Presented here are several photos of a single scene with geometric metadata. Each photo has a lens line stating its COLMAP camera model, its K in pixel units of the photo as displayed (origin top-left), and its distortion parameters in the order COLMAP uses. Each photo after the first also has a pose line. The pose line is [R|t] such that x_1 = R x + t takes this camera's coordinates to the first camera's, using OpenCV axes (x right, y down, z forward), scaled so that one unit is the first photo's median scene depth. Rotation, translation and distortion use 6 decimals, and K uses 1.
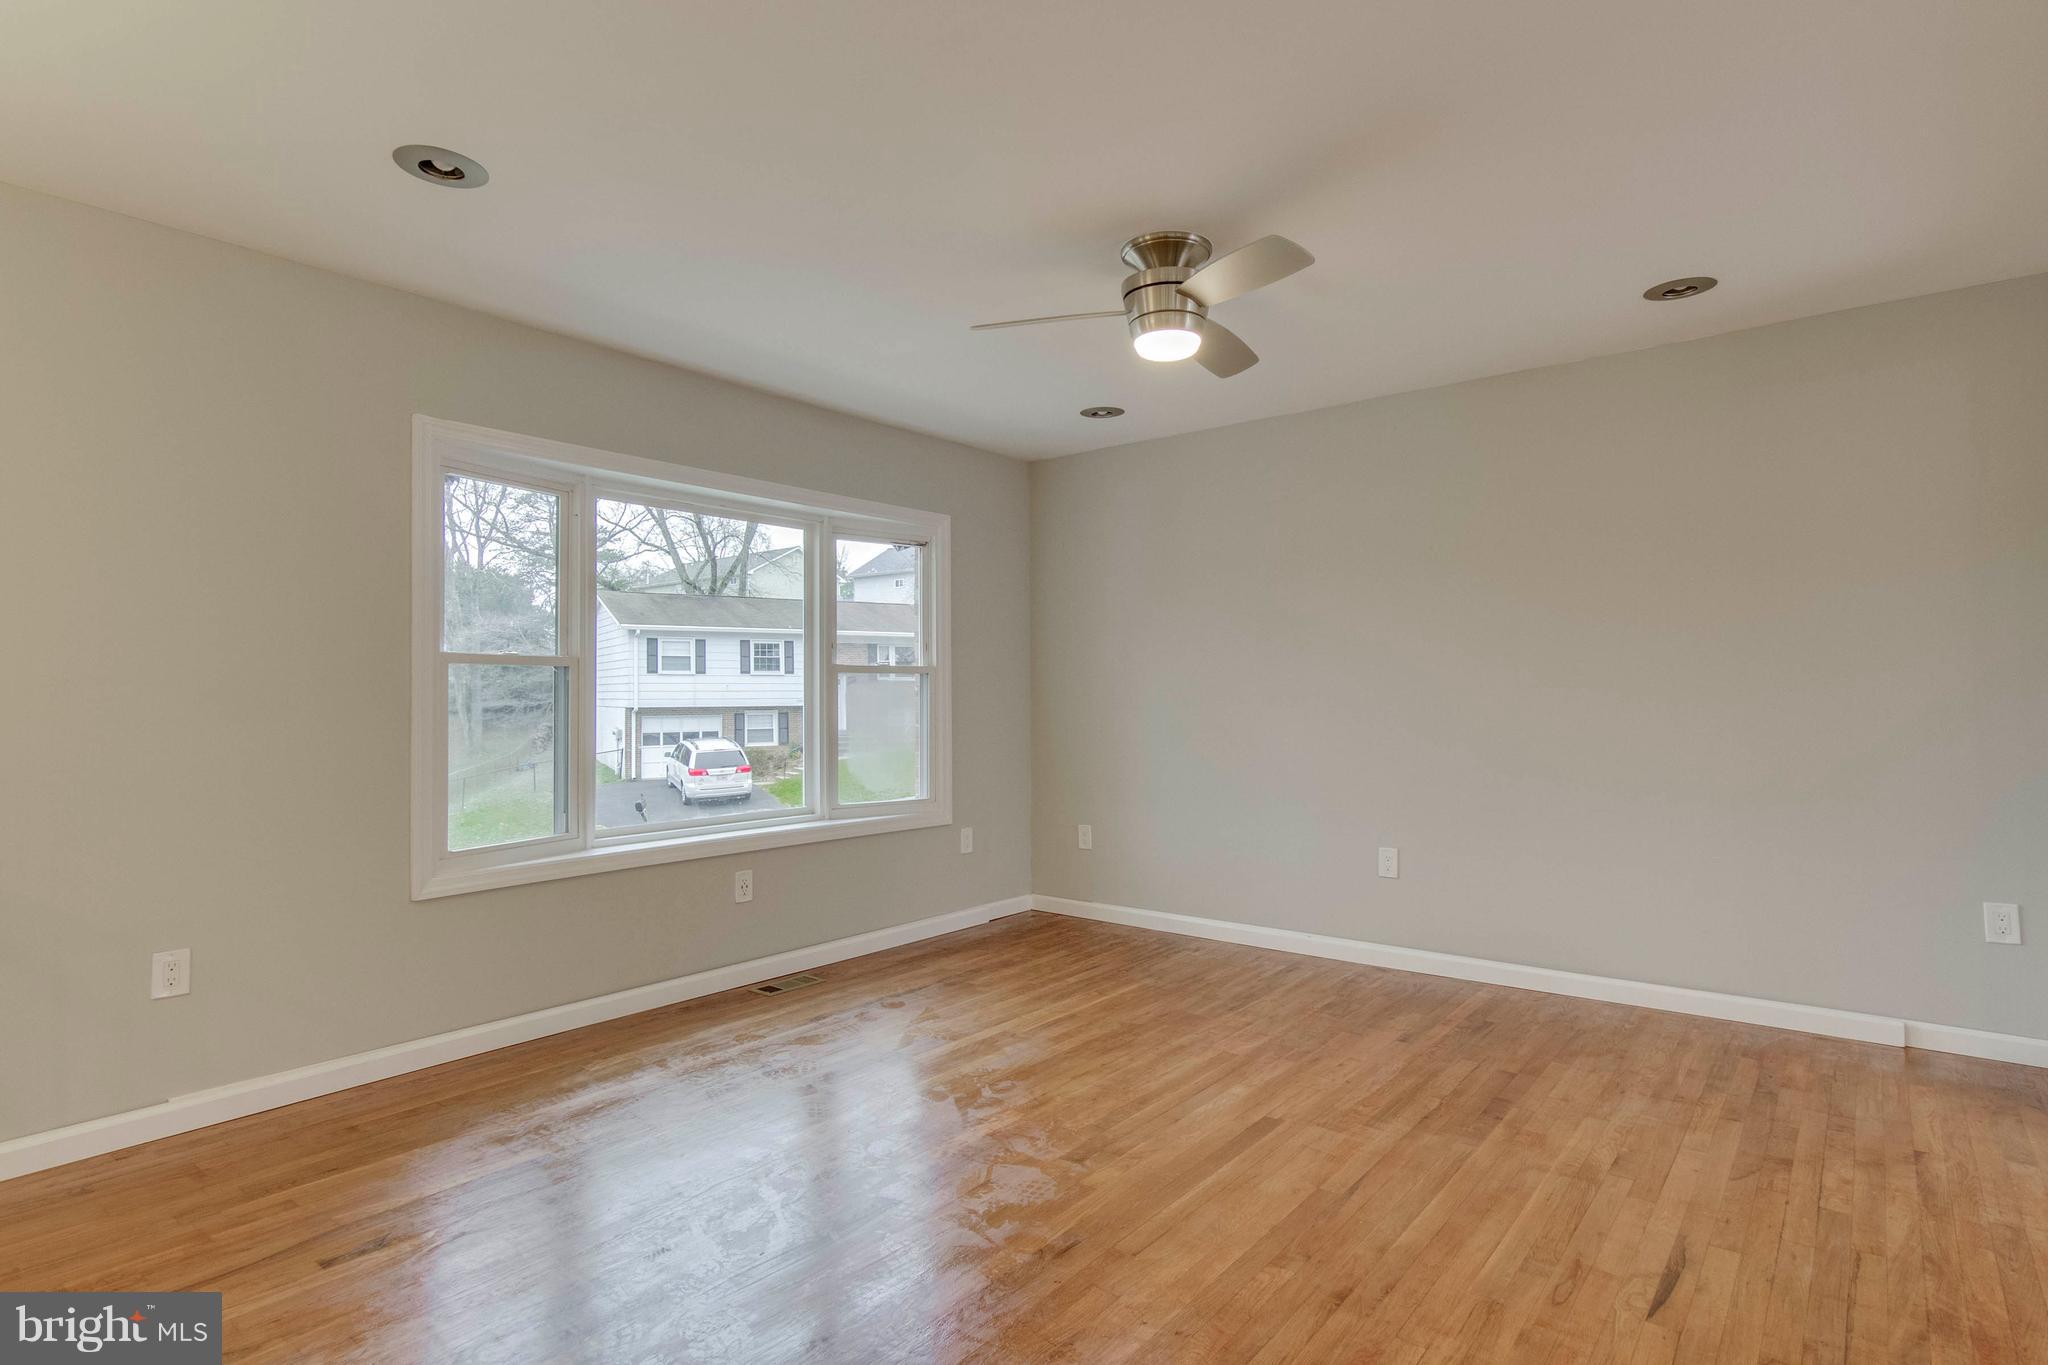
lens RADIAL K [[1032.6, 0, 1056.7], [0, 1032.6, 684.5], [0, 0, 1]] dist [0.008967, 0.000182]
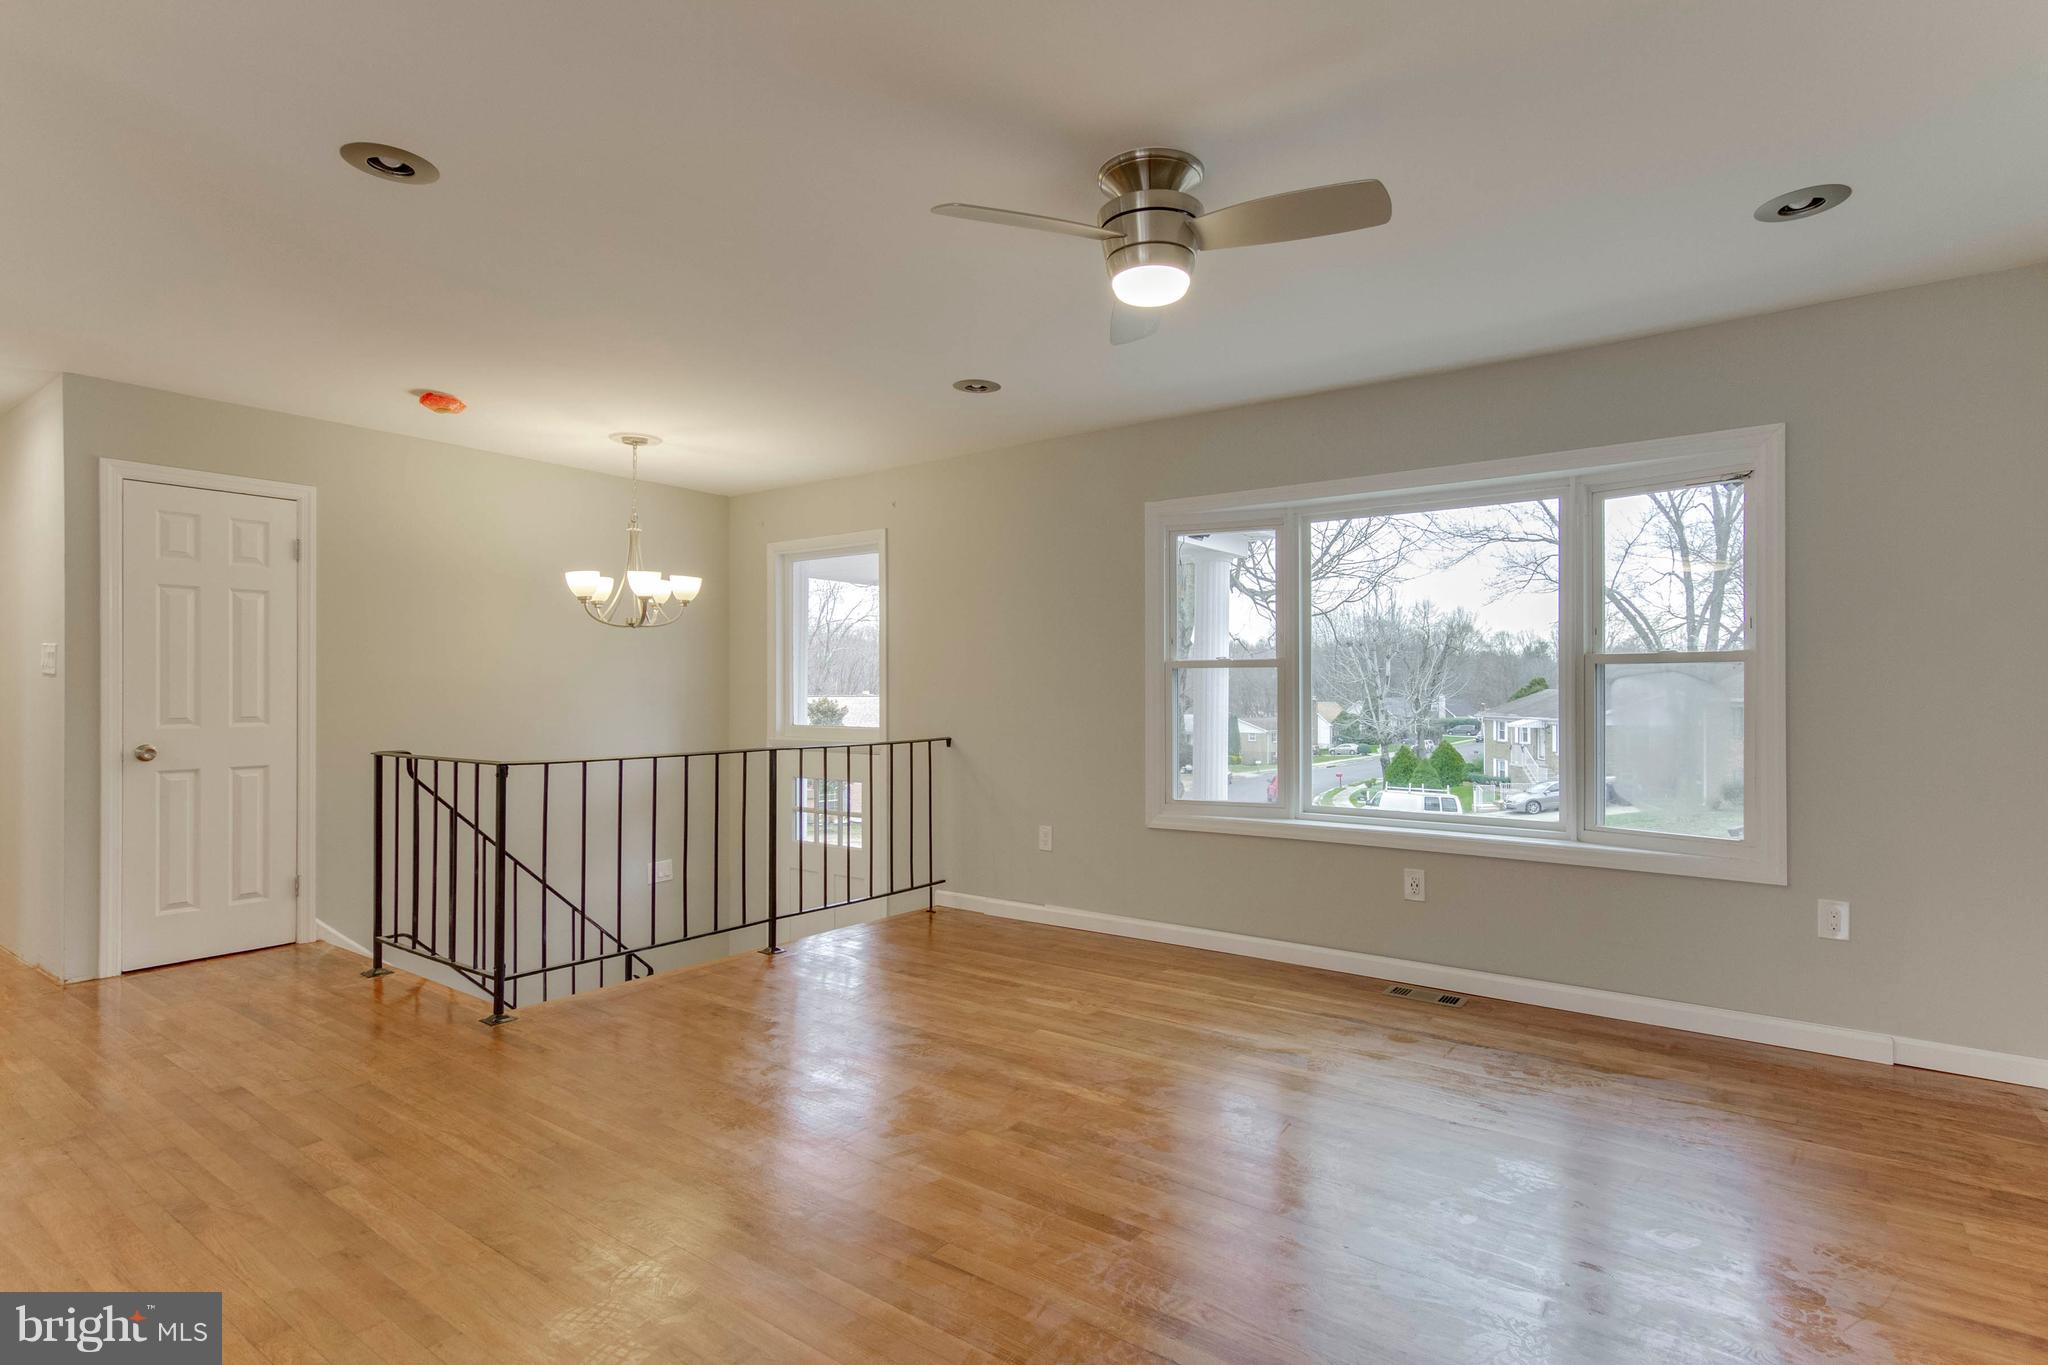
lens RADIAL K [[1032.6, 0, 1043.3], [0, 1032.6, 698.6], [0, 0, 1]] dist [0.004757, 0.000087]
pose [[0.041578, 0.012280, -0.999060, 0.784041], [0.010796, 0.999861, 0.012739, 0.000903], [0.999077, -0.011316, 0.041440, 0.712979]]
